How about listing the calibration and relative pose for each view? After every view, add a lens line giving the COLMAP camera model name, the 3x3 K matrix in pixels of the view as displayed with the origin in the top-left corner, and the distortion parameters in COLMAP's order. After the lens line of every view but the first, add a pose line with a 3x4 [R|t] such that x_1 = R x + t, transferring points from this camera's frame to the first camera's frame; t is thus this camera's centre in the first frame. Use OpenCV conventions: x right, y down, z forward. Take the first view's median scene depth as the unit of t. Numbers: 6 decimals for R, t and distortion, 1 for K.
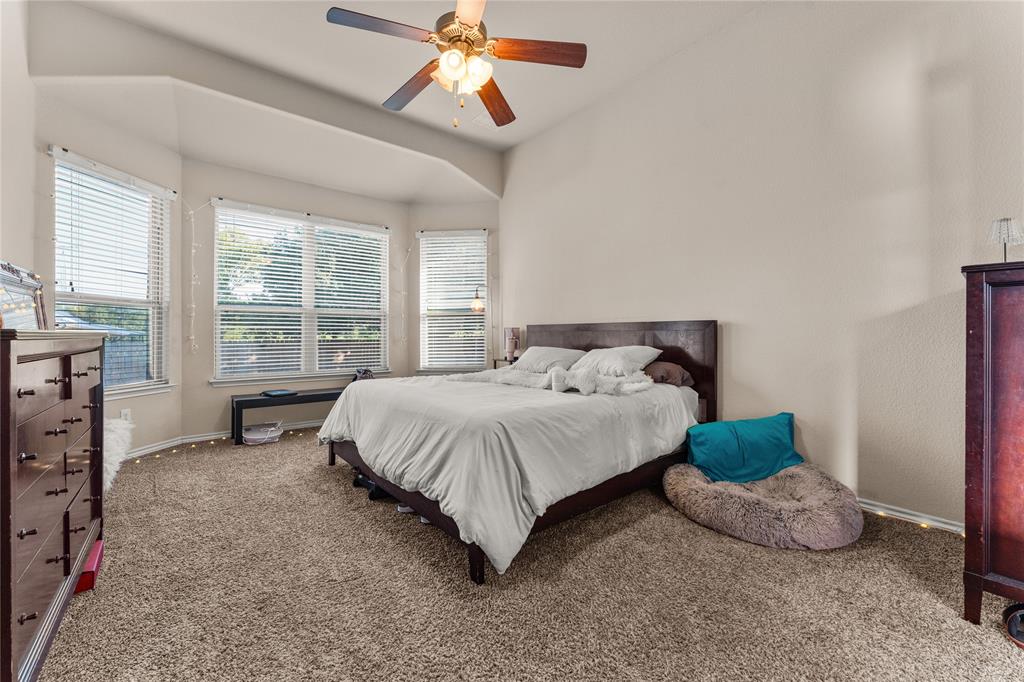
lens RADIAL K [[412.1, 0, 509.9], [0, 412.1, 338.8], [0, 0, 1]] dist [0.001203, 0.000110]
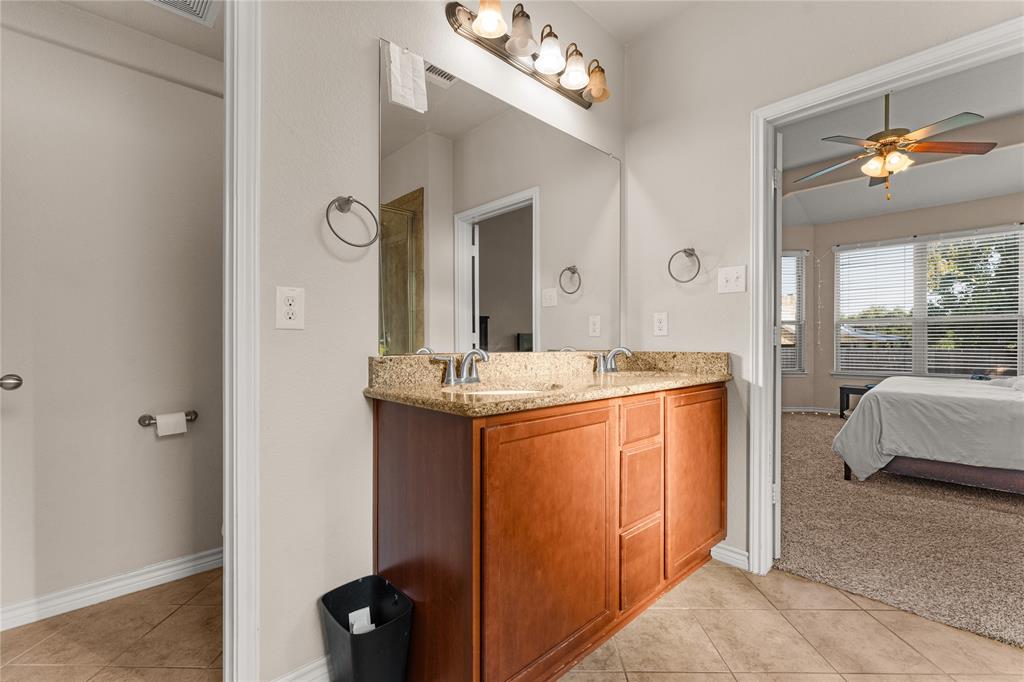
lens RADIAL K [[440.9, 0, 510.9], [0, 440.9, 342.7], [0, 0, 1]] dist [-0.000670, -0.000001]
pose [[0.095921, 0.002380, -0.995386, 1.382909], [-0.006768, 0.999976, 0.001738, -0.000417], [0.995366, 0.006570, 0.095935, -0.526409]]
